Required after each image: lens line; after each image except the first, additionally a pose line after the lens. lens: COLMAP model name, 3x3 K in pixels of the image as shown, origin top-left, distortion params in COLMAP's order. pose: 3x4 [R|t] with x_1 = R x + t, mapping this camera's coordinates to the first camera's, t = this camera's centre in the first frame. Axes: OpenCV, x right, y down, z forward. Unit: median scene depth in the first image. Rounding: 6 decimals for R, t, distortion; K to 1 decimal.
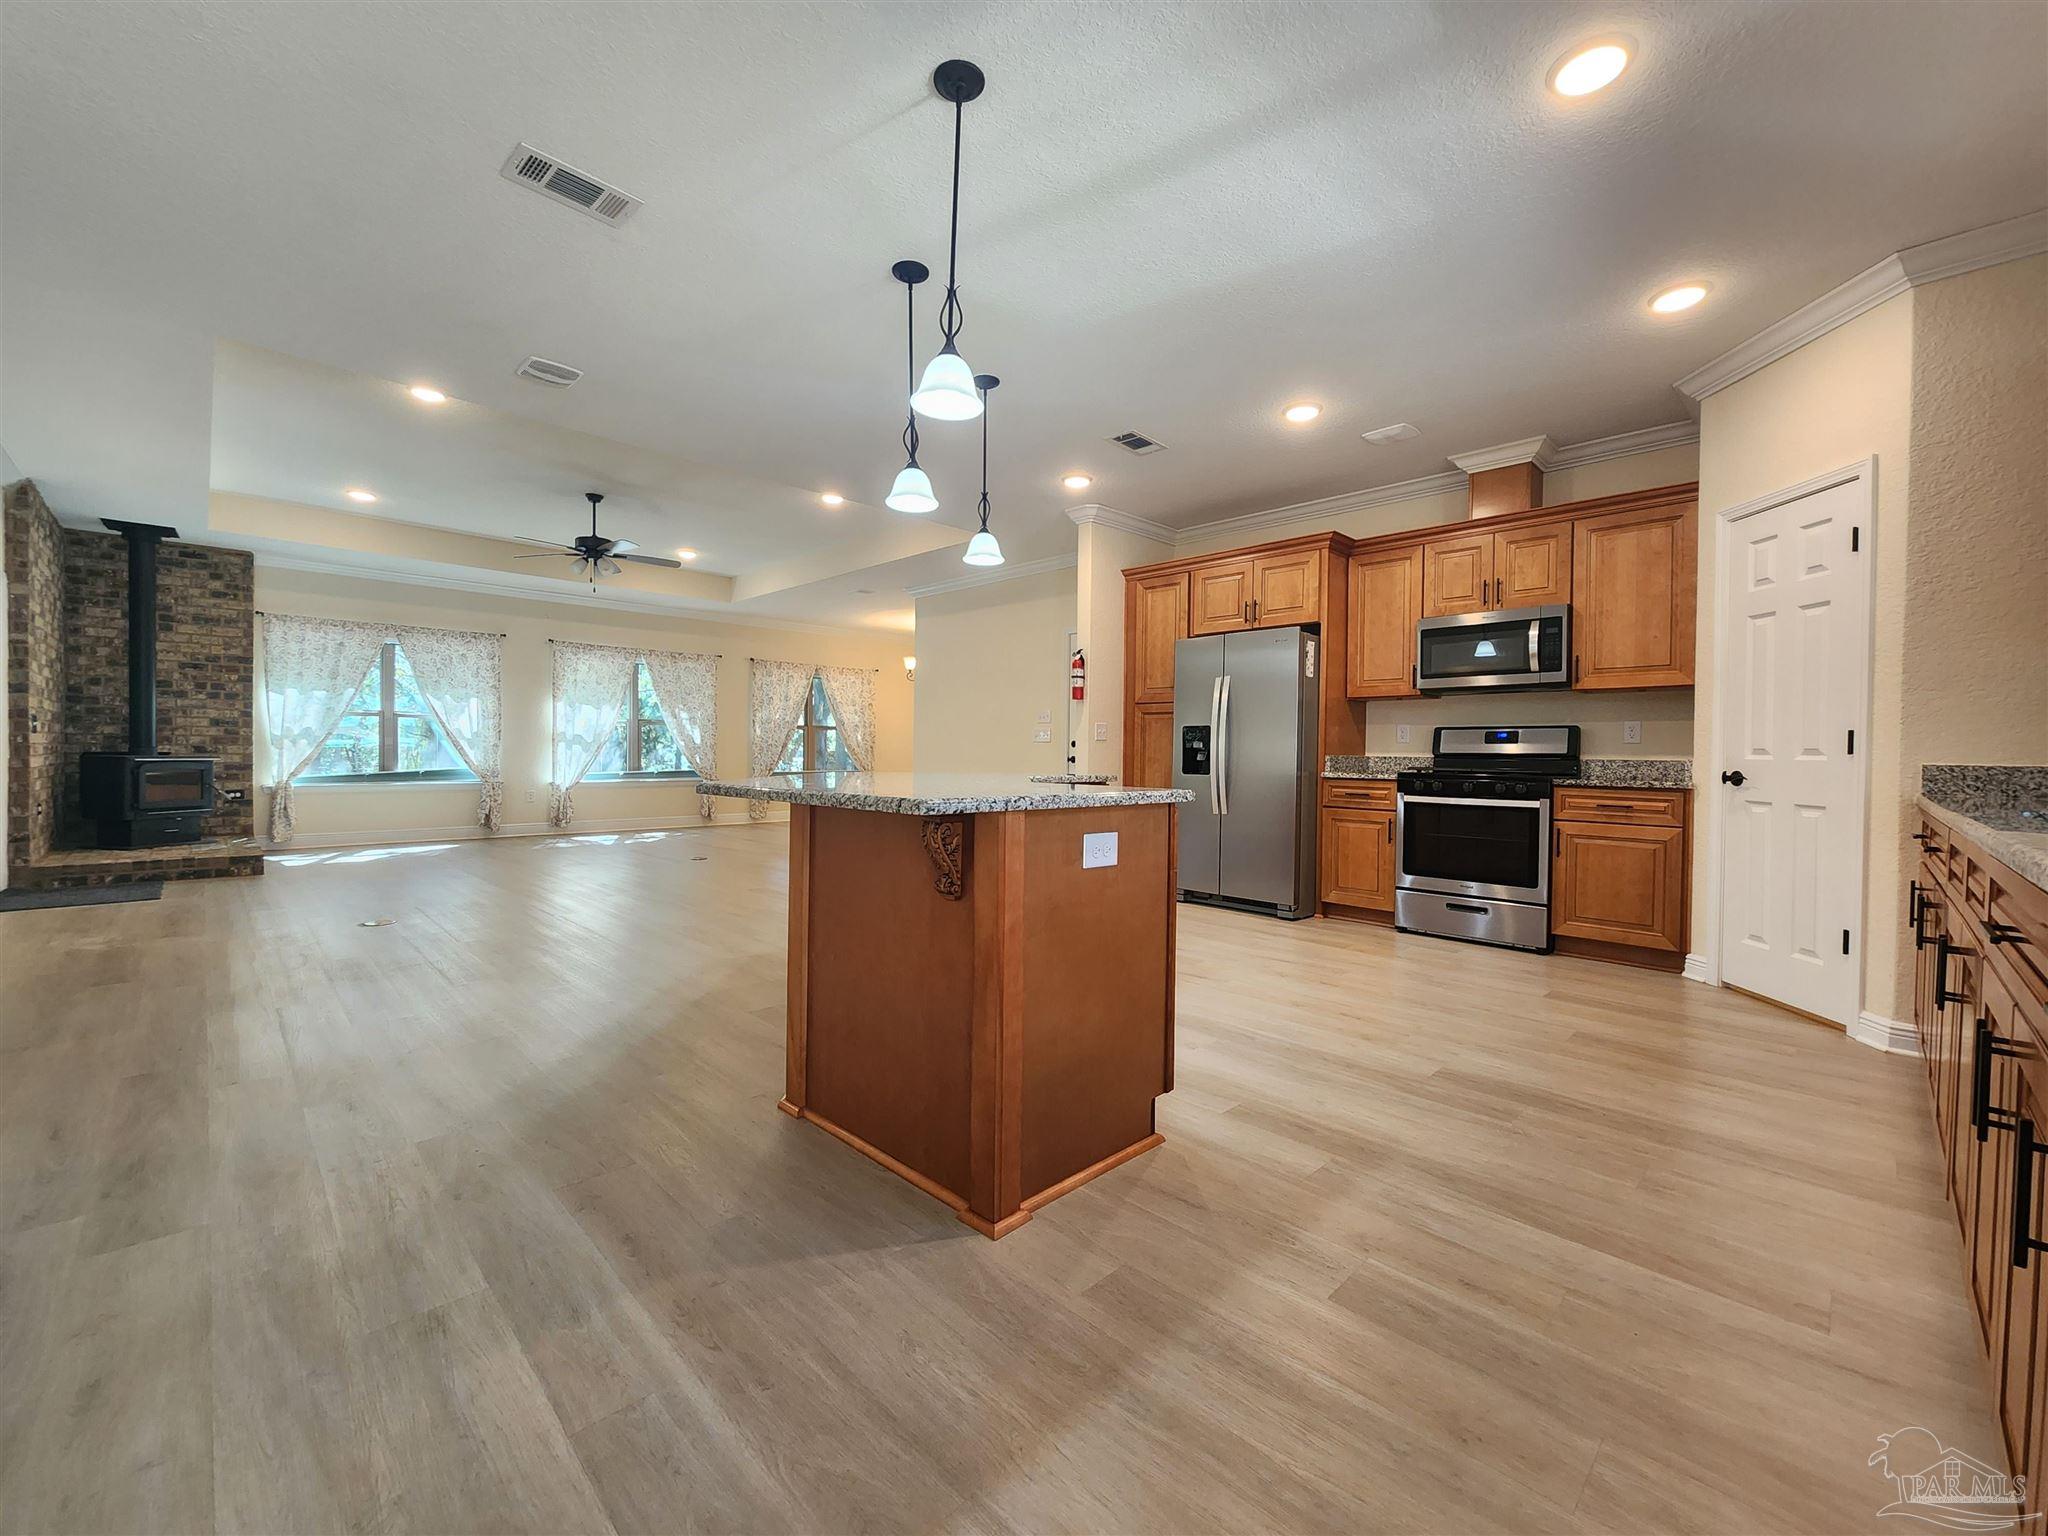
lens RADIAL K [[834.1, 0, 1016.2], [0, 834.1, 758.8], [0, 0, 1]] dist [0.003432, -0.004439]
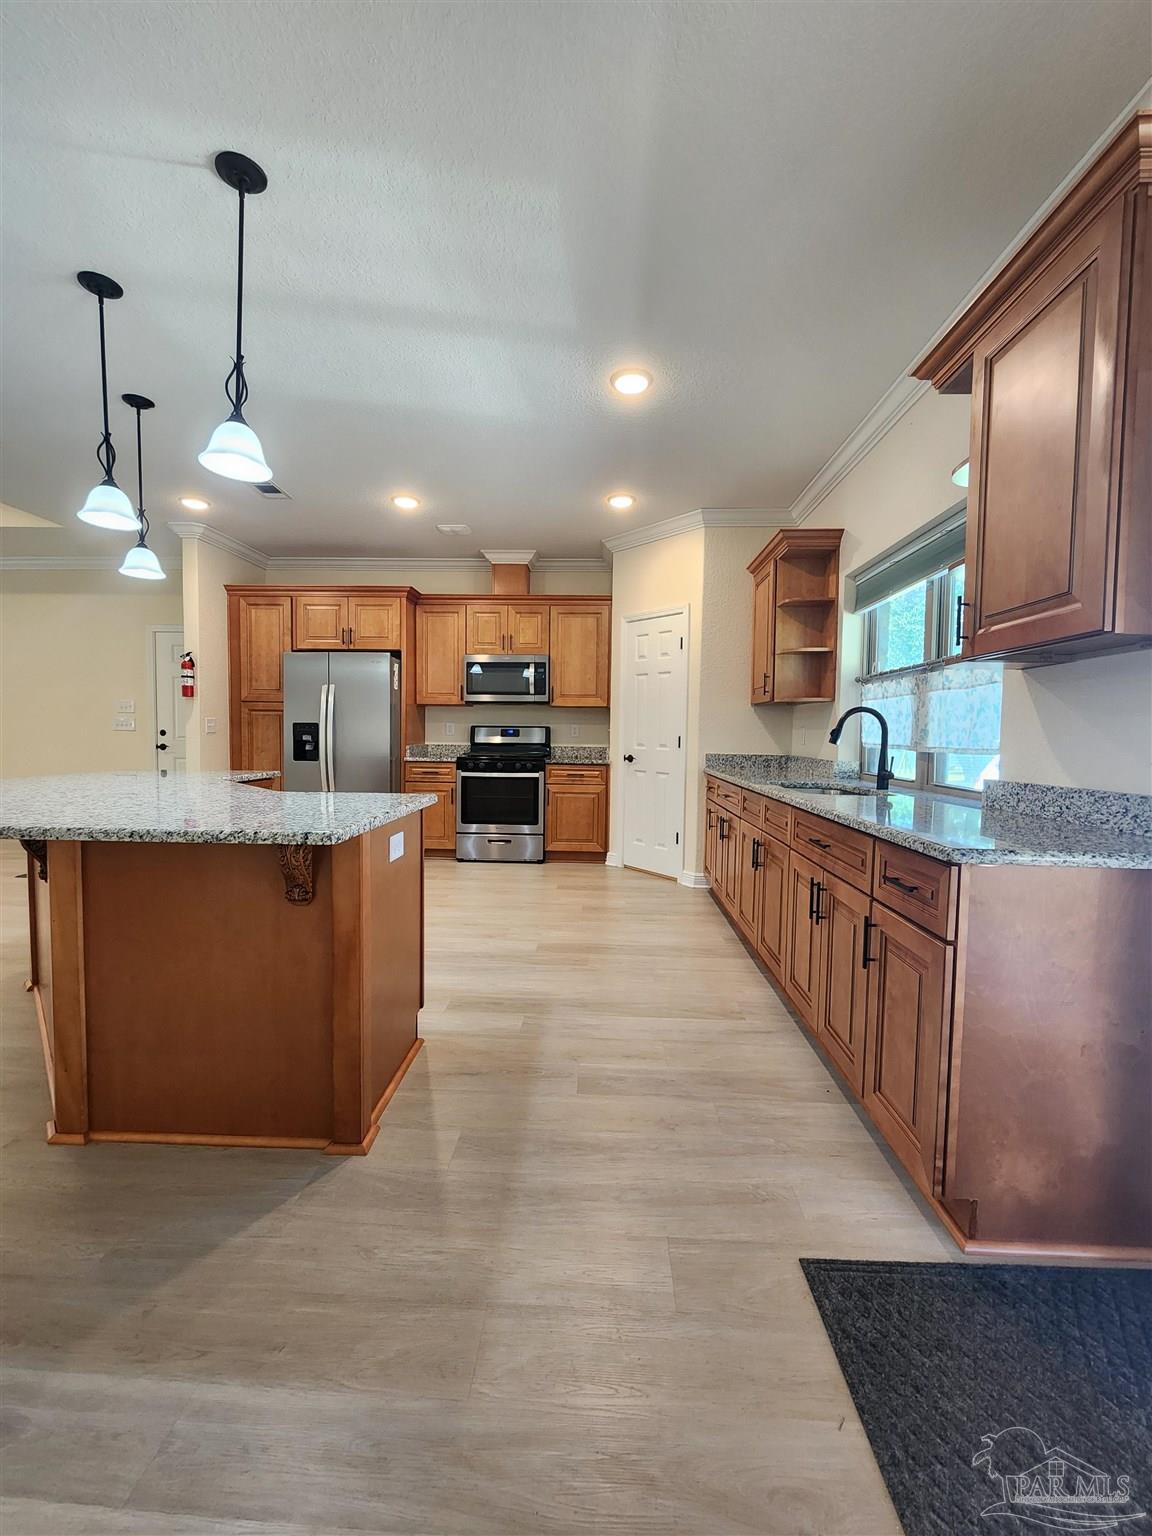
lens RADIAL K [[625.6, 0, 581.8], [0, 625.6, 763.0], [0, 0, 1]] dist [0.003432, -0.004439]
pose [[0.726267, -0.037754, 0.686375, -0.162270], [0.001527, 0.998577, 0.053312, -0.034574], [-0.687411, -0.037670, 0.725291, 0.027646]]
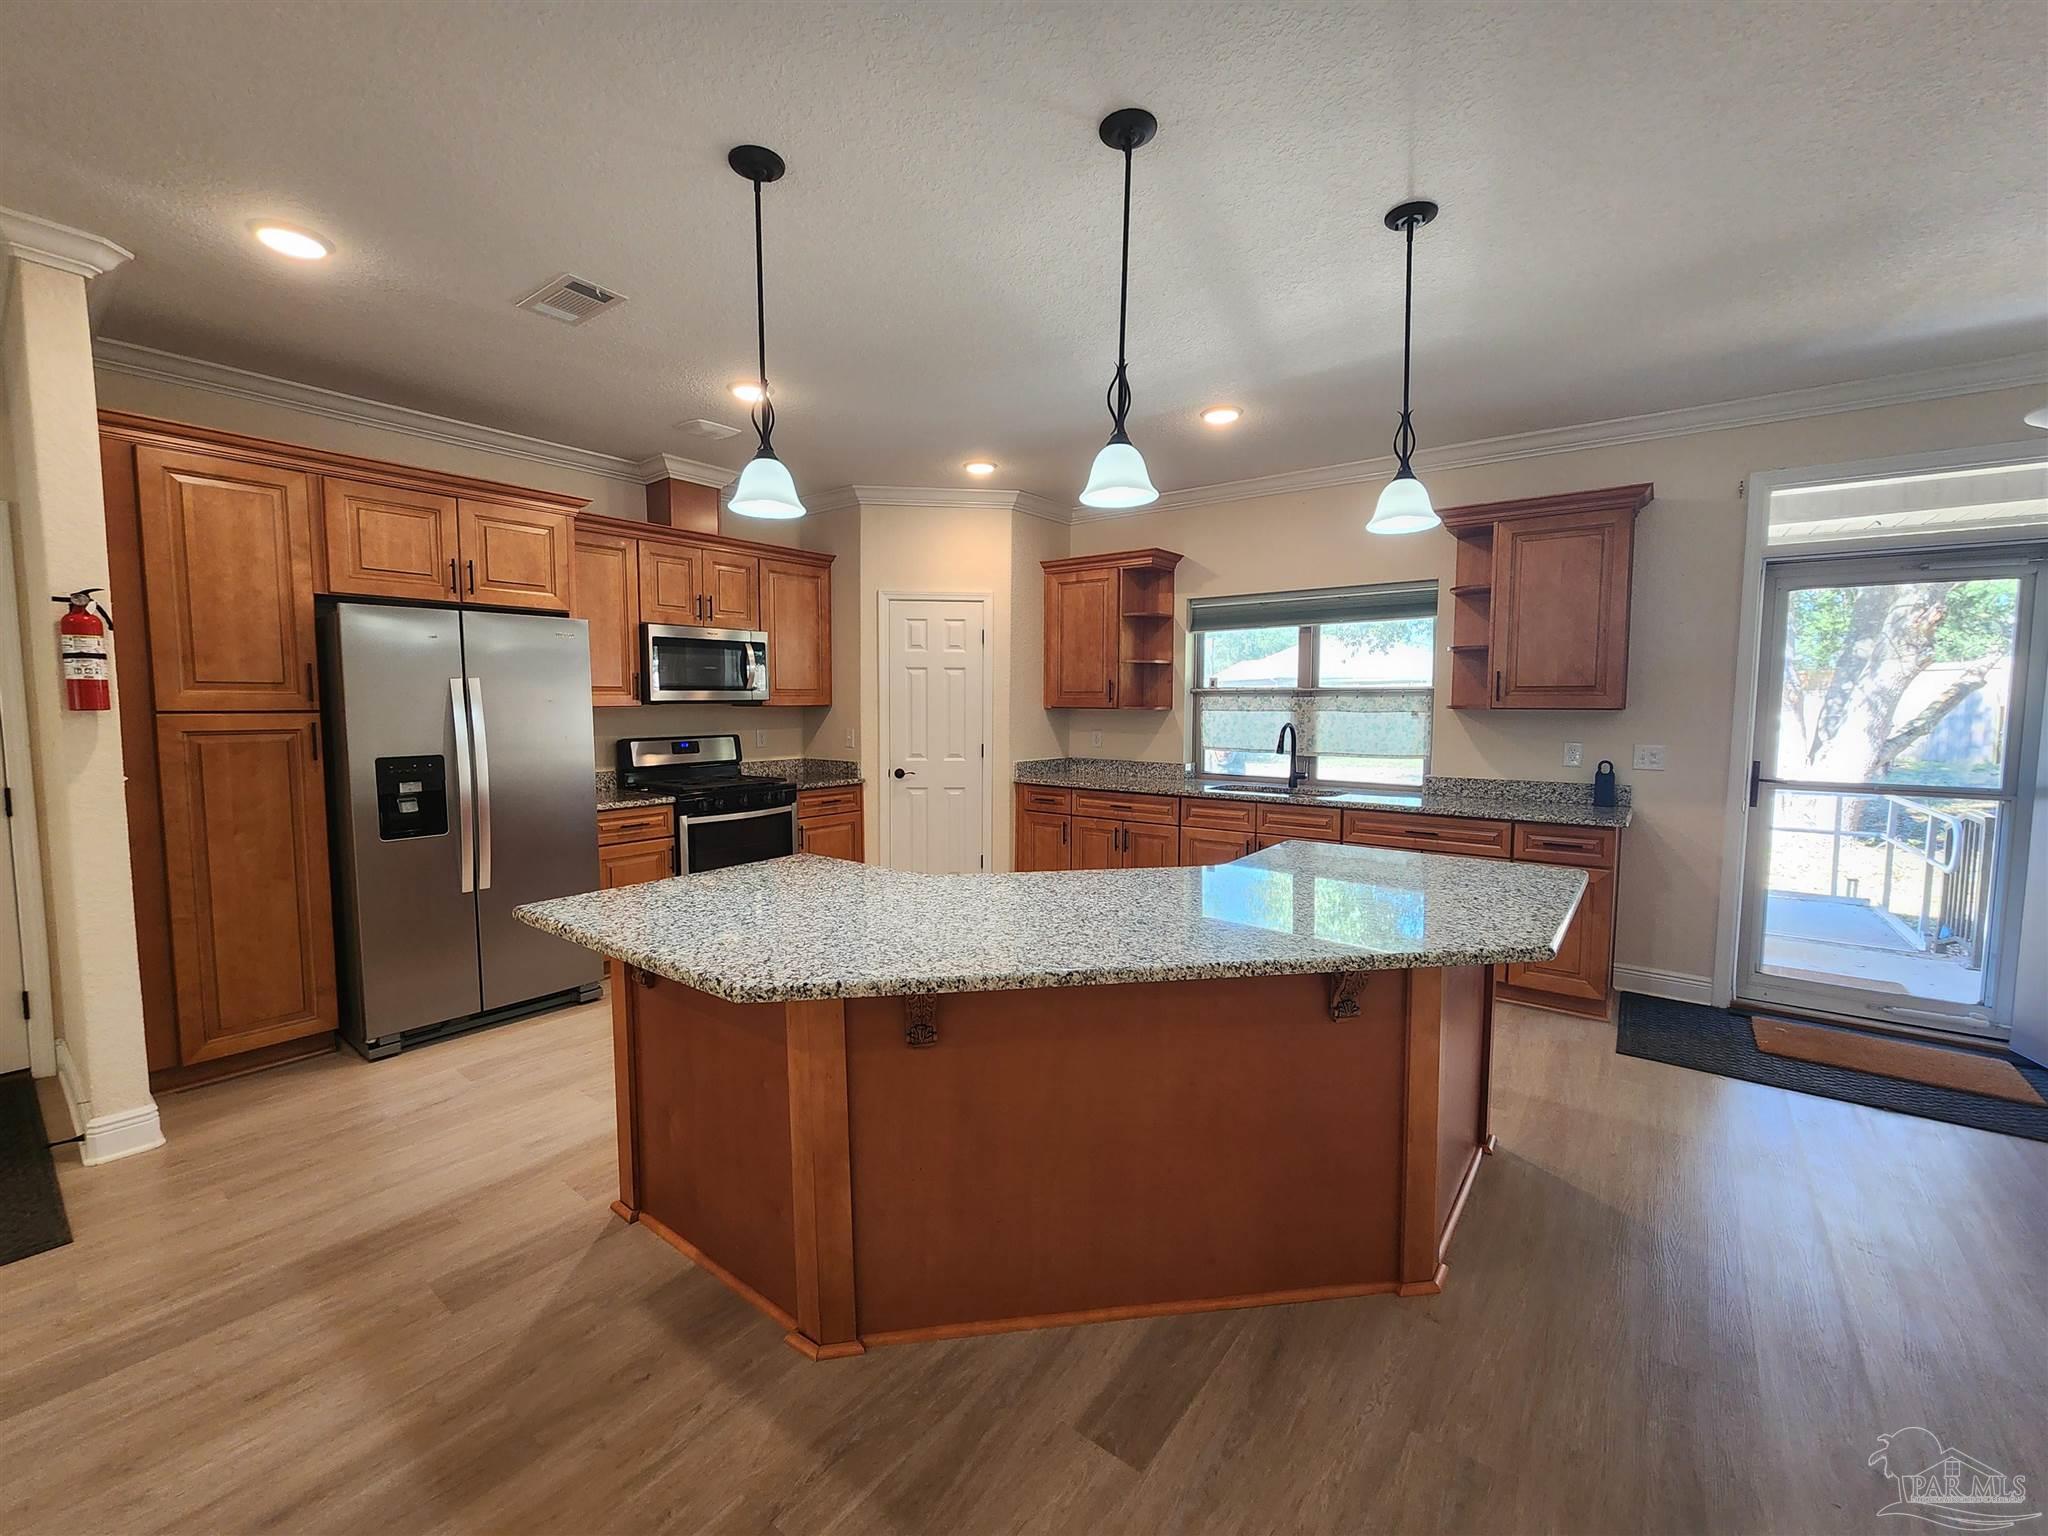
lens RADIAL K [[834.1, 0, 1020.7], [0, 834.1, 762.4], [0, 0, 1]] dist [0.003432, -0.004439]
pose [[-0.137277, -0.088822, 0.986542, -0.527251], [0.004423, 0.995907, 0.090280, -0.105994], [-0.990523, 0.016757, -0.136322, 0.789667]]
